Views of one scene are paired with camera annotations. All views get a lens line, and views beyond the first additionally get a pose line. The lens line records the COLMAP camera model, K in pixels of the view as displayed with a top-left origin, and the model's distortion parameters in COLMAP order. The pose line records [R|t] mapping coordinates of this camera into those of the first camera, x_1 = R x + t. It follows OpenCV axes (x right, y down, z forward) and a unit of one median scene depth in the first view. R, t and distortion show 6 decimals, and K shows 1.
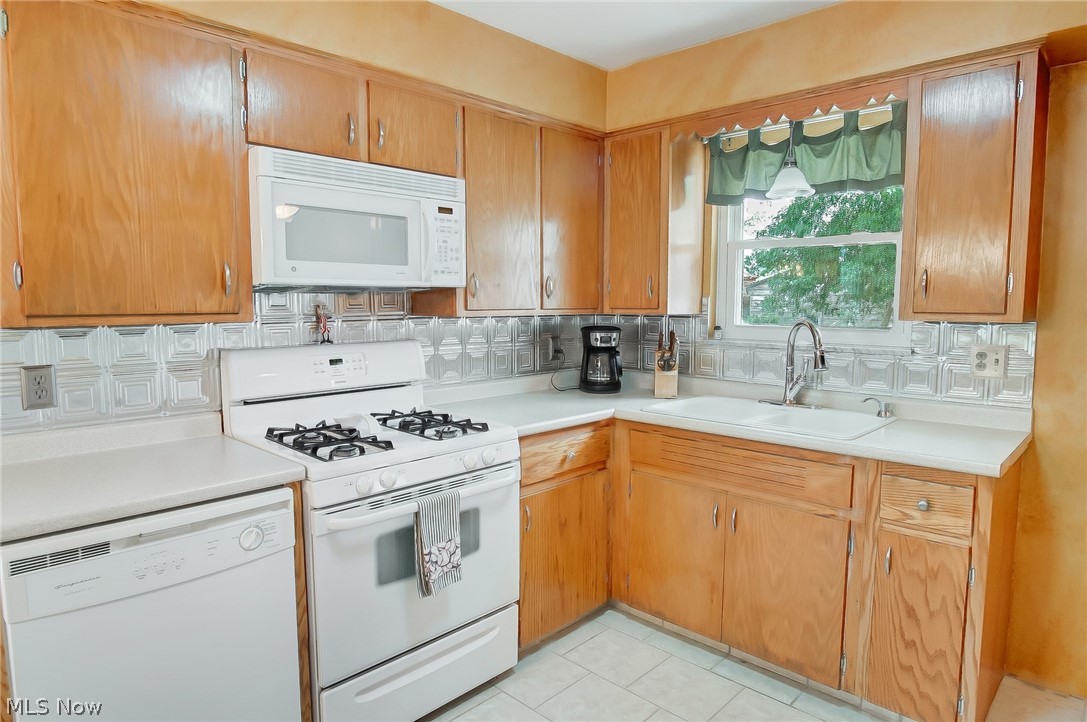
lens RADIAL K [[637.6, 0, 550.1], [0, 637.6, 362.2], [0, 0, 1]] dist [-0.033471, 0.000996]
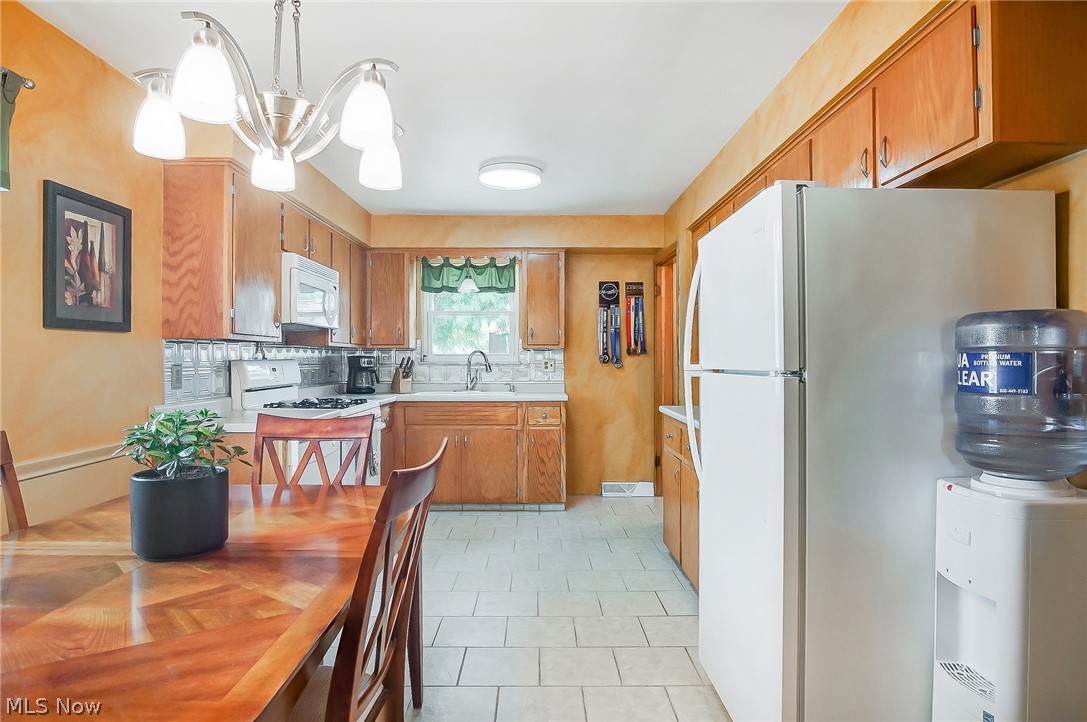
lens RADIAL K [[637.6, 0, 539.8], [0, 637.6, 361.5], [0, 0, 1]] dist [-0.033471, 0.000996]
pose [[0.711902, -0.001514, 0.702277, -0.984487], [0.069482, 0.995243, -0.068289, 0.137690], [-0.698833, 0.097411, 0.708621, -0.684291]]
